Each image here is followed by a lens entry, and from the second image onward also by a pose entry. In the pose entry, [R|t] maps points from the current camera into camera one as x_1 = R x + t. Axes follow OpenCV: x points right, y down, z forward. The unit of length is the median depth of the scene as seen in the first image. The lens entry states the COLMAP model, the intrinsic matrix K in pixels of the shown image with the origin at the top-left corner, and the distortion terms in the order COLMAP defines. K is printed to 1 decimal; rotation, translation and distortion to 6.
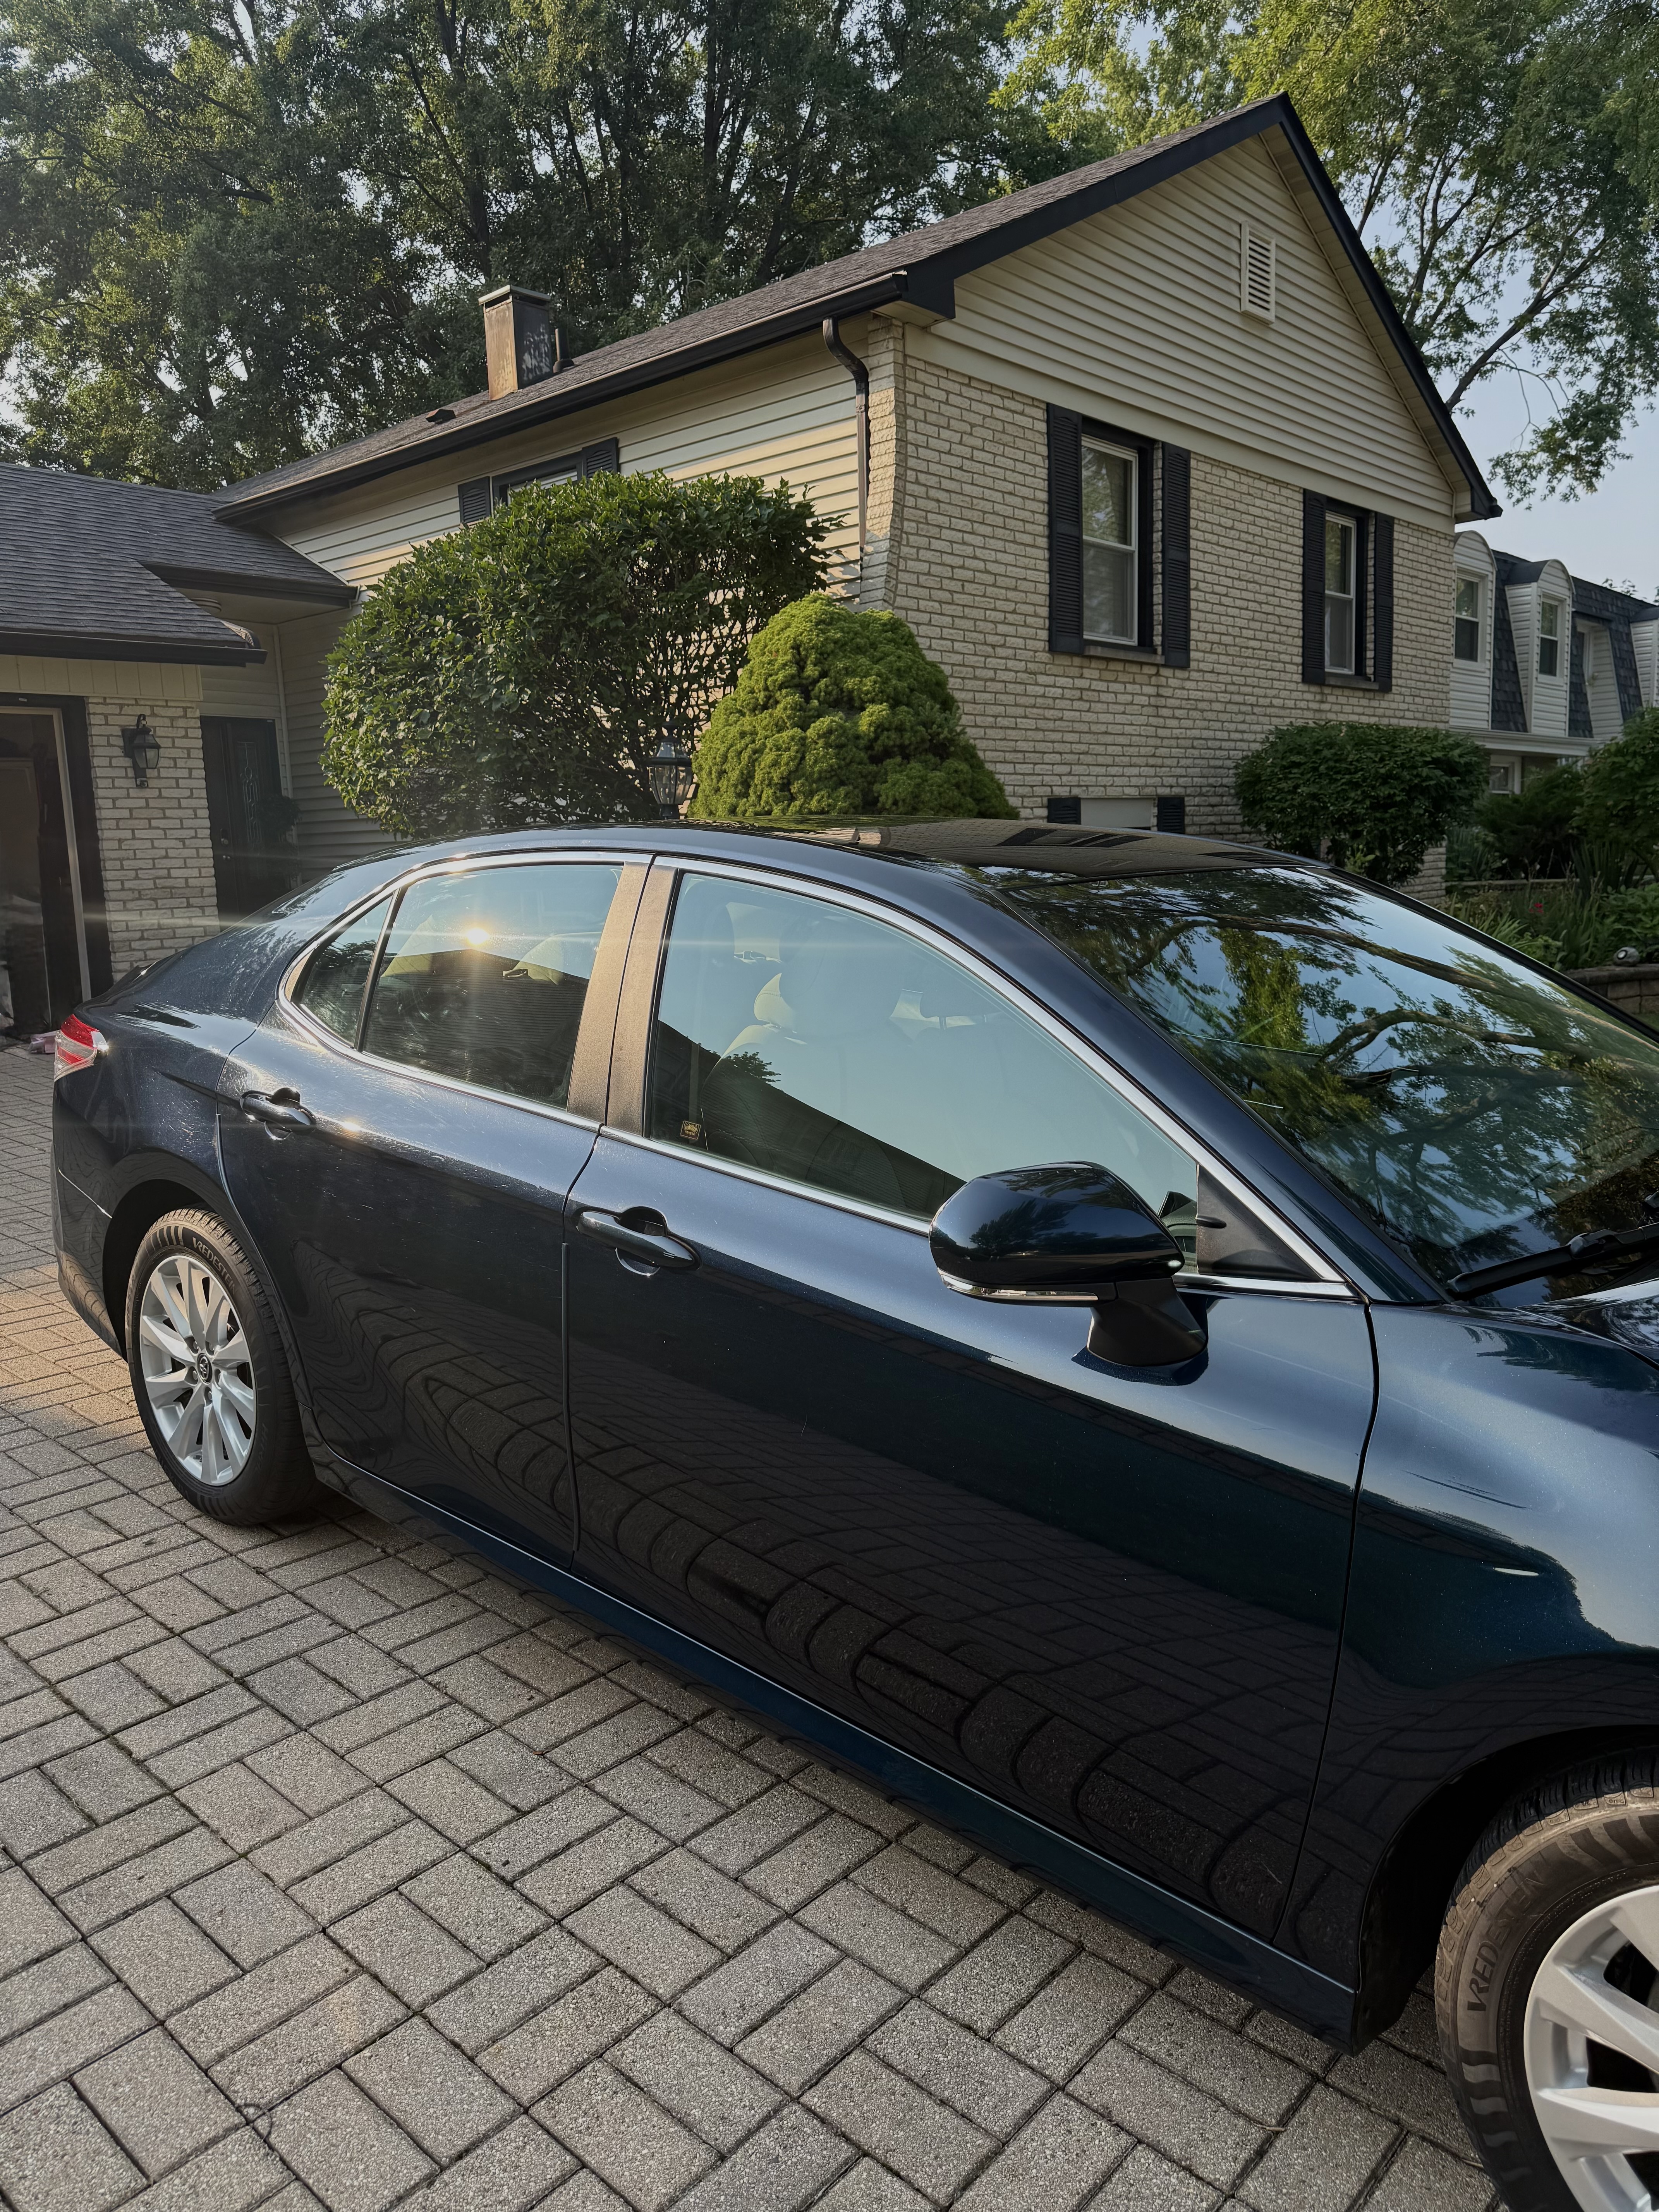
lens RADIAL K [[1544.3, 0, 832.5], [0, 1544.3, 1091.0], [0, 0, 1]] dist [0.046816, -0.043712]
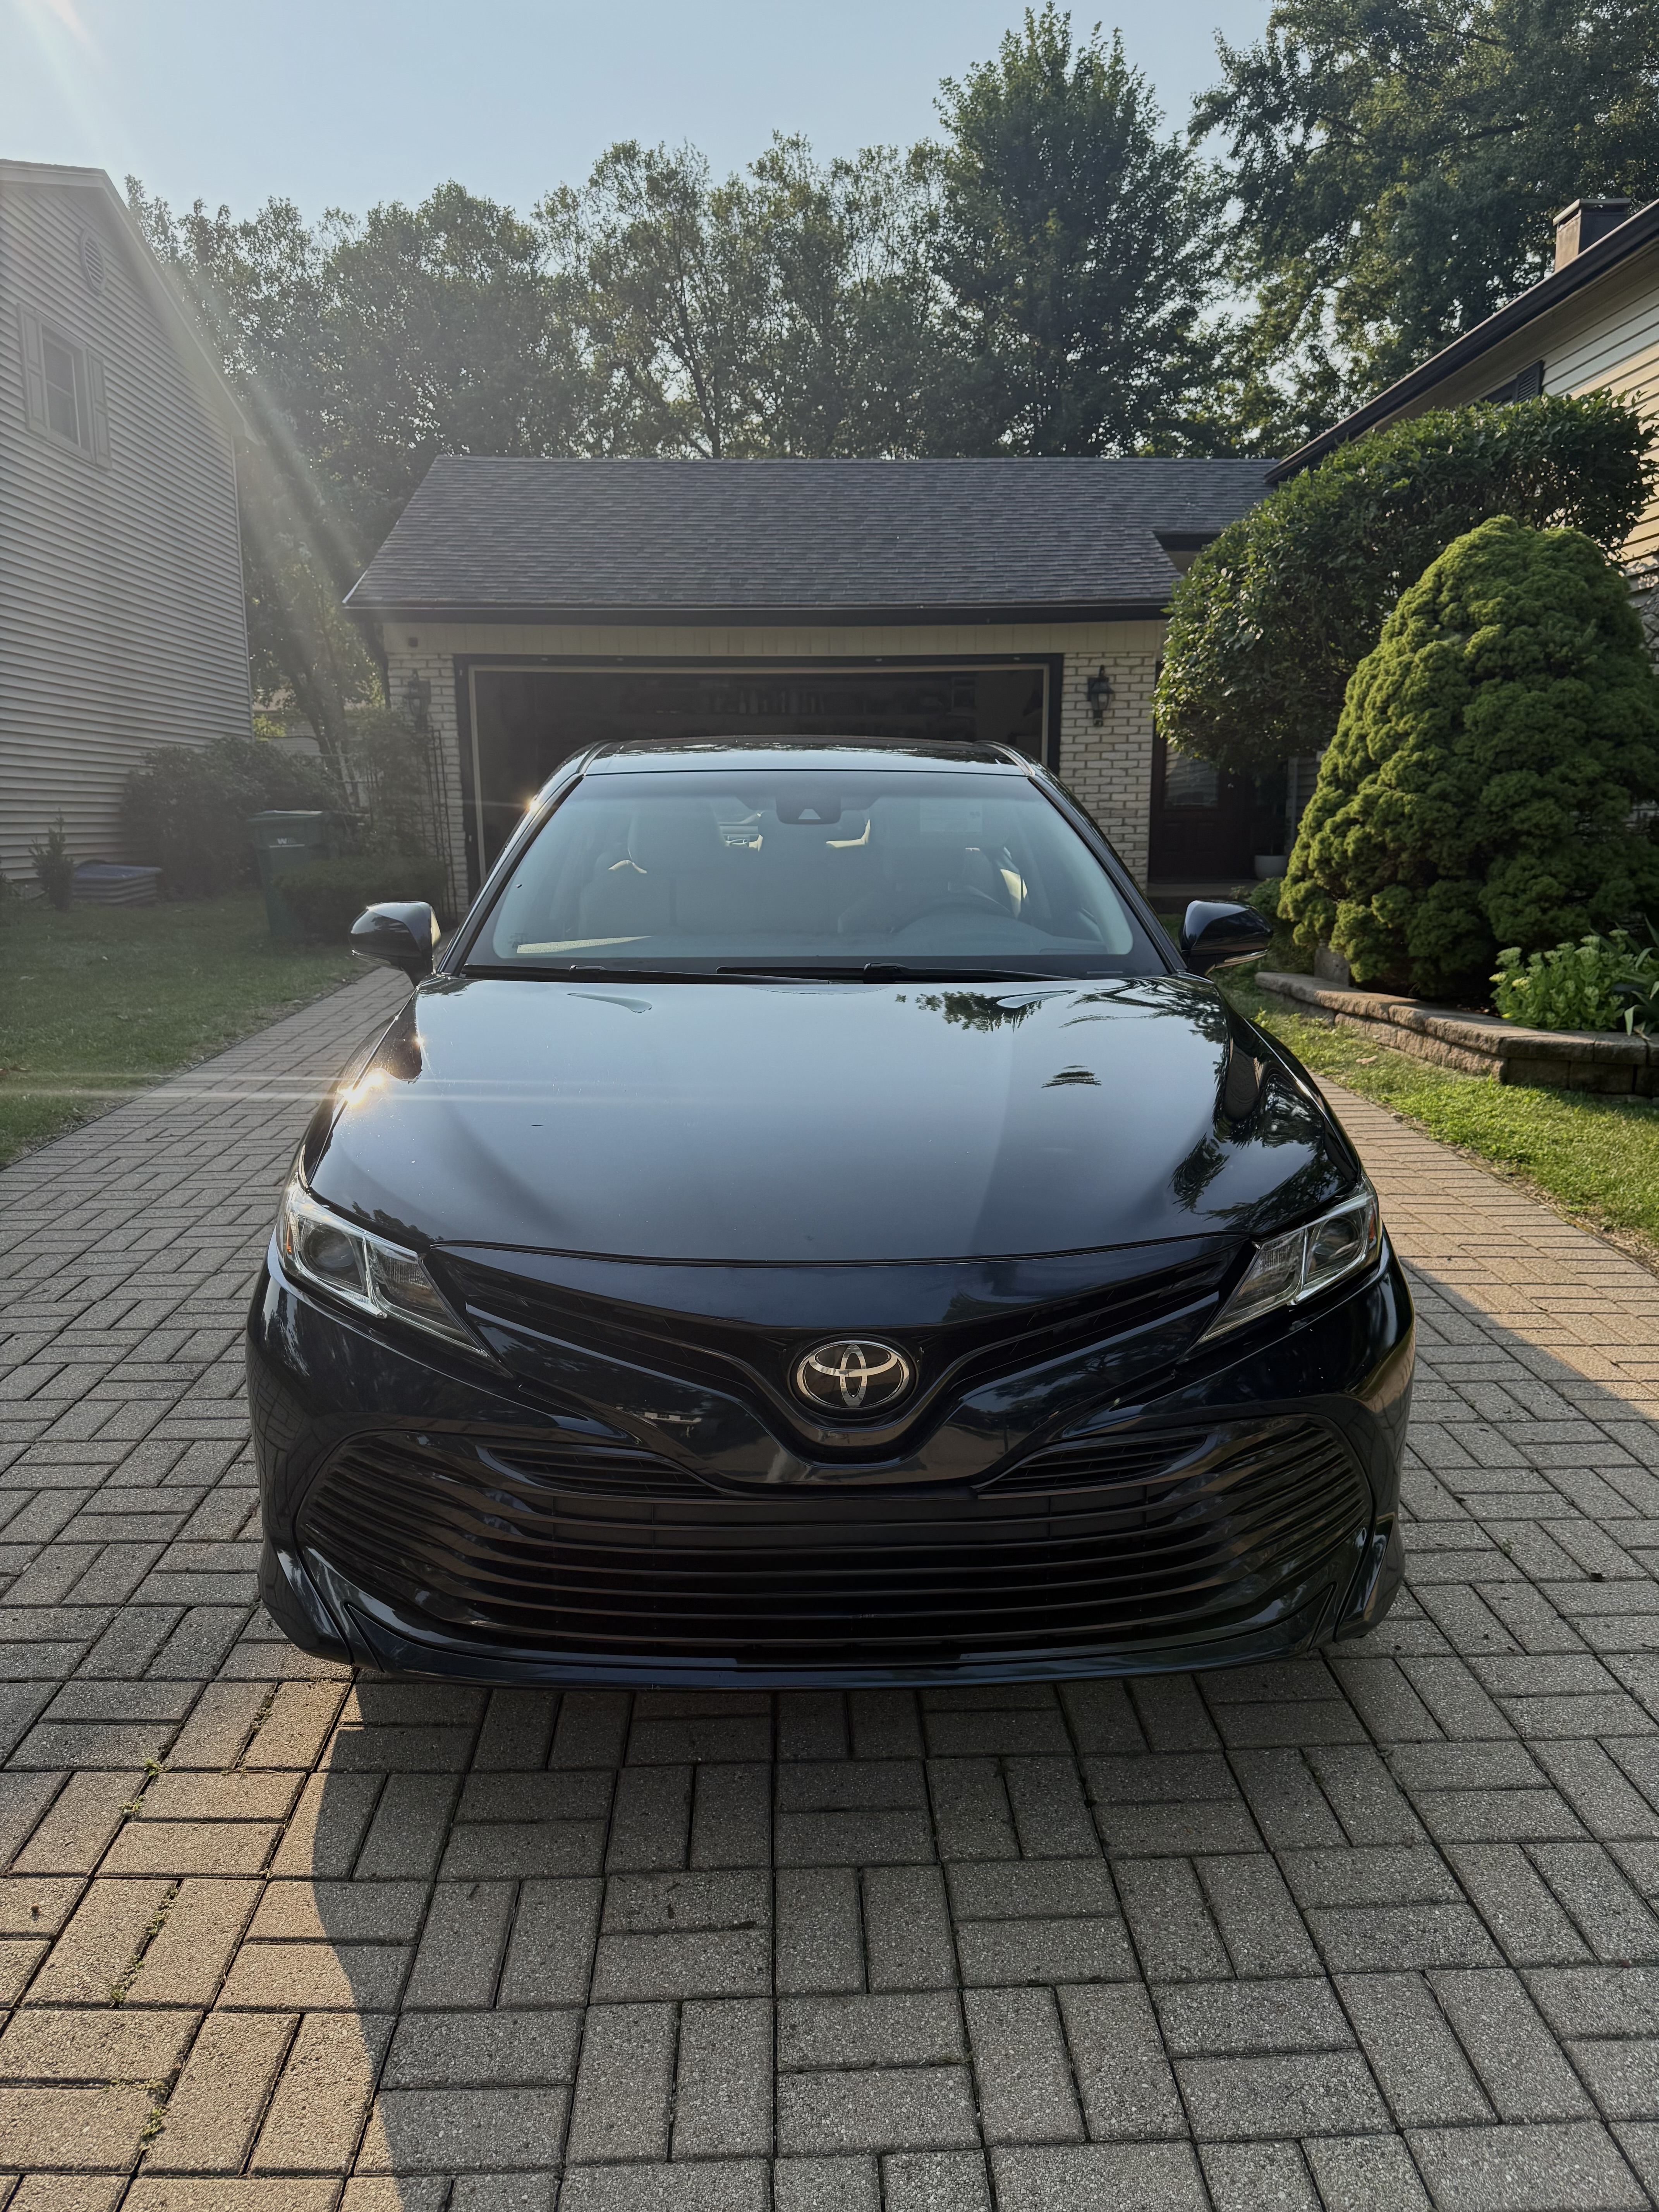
lens RADIAL K [[1544.3, 0, 821.1], [0, 1544.3, 1100.4], [0, 0, 1]] dist [0.046816, -0.043712]
pose [[0.705726, 0.154899, -0.691345, 0.299108], [-0.127182, 0.987654, 0.091461, 0.012564], [0.696976, 0.023381, 0.716713, -0.019906]]
